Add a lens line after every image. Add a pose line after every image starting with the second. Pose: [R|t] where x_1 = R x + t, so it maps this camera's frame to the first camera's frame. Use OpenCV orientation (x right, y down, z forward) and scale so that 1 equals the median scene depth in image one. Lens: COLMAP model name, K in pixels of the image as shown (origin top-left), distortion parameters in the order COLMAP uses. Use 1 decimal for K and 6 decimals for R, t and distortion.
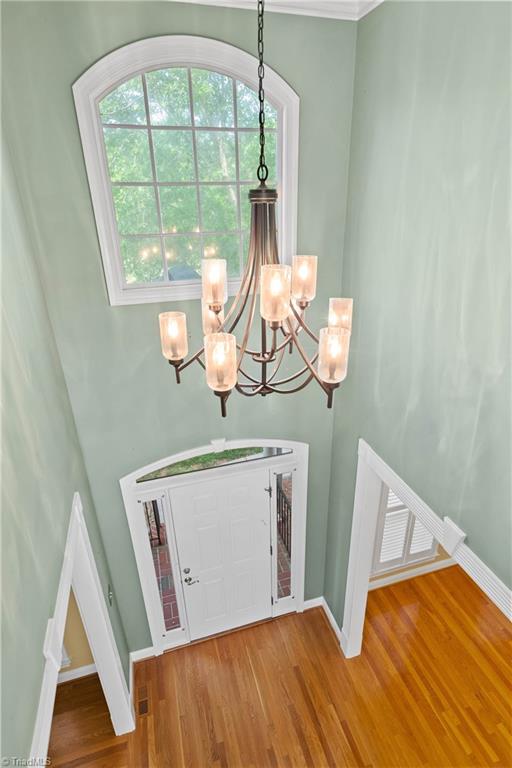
lens RADIAL K [[415.2, 0, 263.9], [0, 415.2, 377.8], [0, 0, 1]] dist [-0.000704, 0.001313]
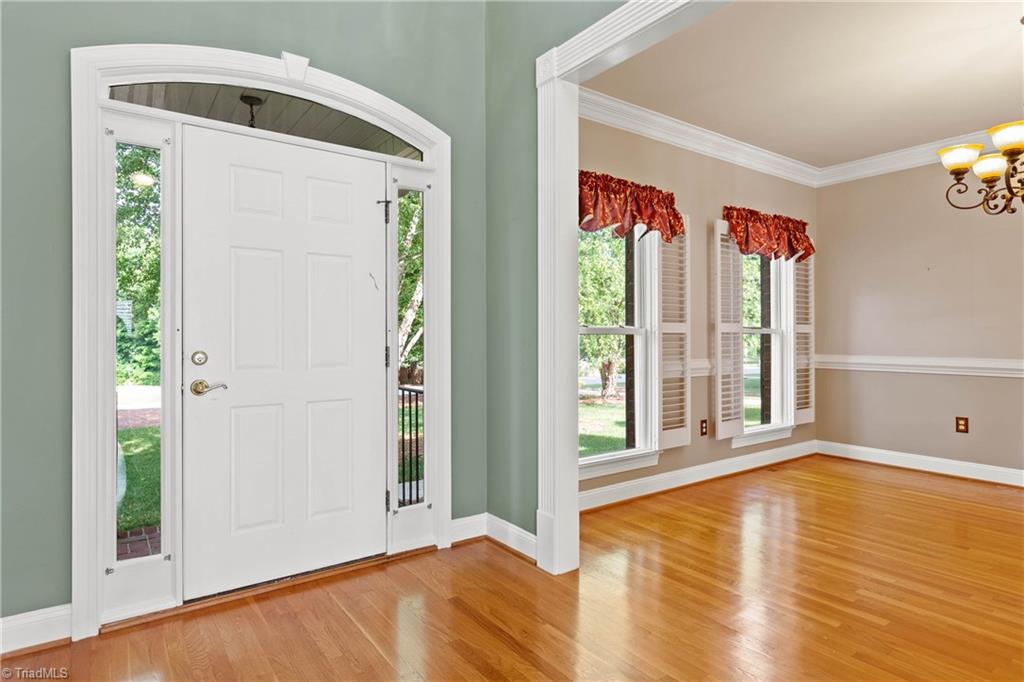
lens RADIAL K [[553.5, 0, 512.7], [0, 553.5, 333.7], [0, 0, 1]] dist [-0.000704, 0.001313]
pose [[0.948194, 0.015336, 0.317321, -0.051273], [0.119823, 0.907801, -0.401921, 0.663936], [-0.294228, 0.419121, 0.858934, 0.350758]]
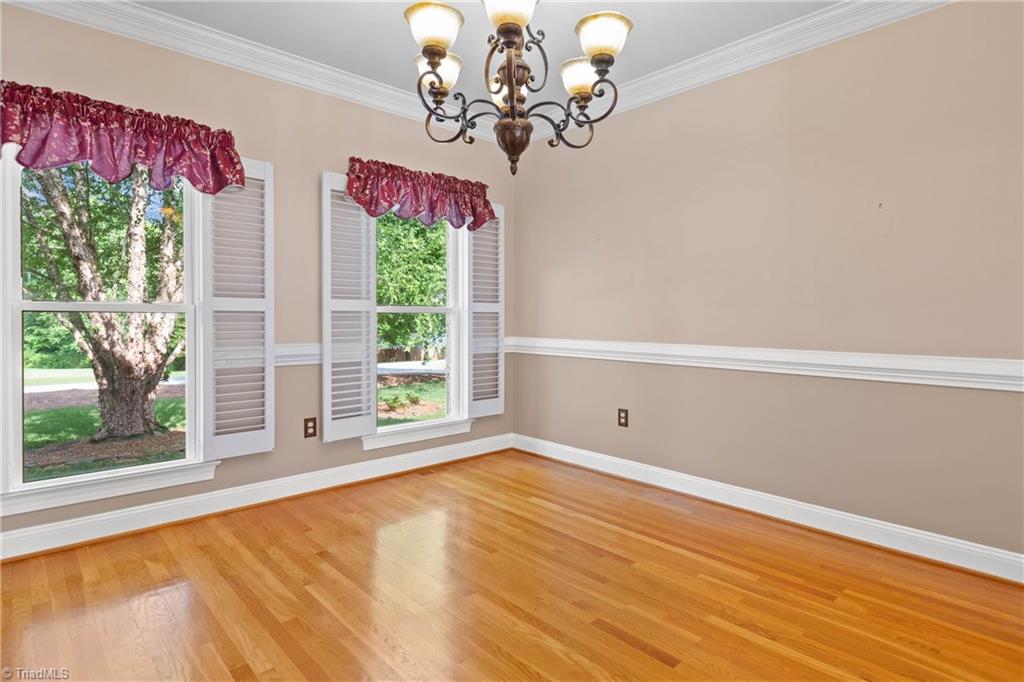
lens RADIAL K [[536.7, 0, 501.3], [0, 536.7, 319.4], [0, 0, 1]] dist [0.001216, -0.002460]
pose [[0.905054, 0.015899, 0.424999, 0.526272], [0.161737, 0.911352, -0.378521, 0.656166], [-0.393342, 0.411320, 0.822252, 0.355117]]
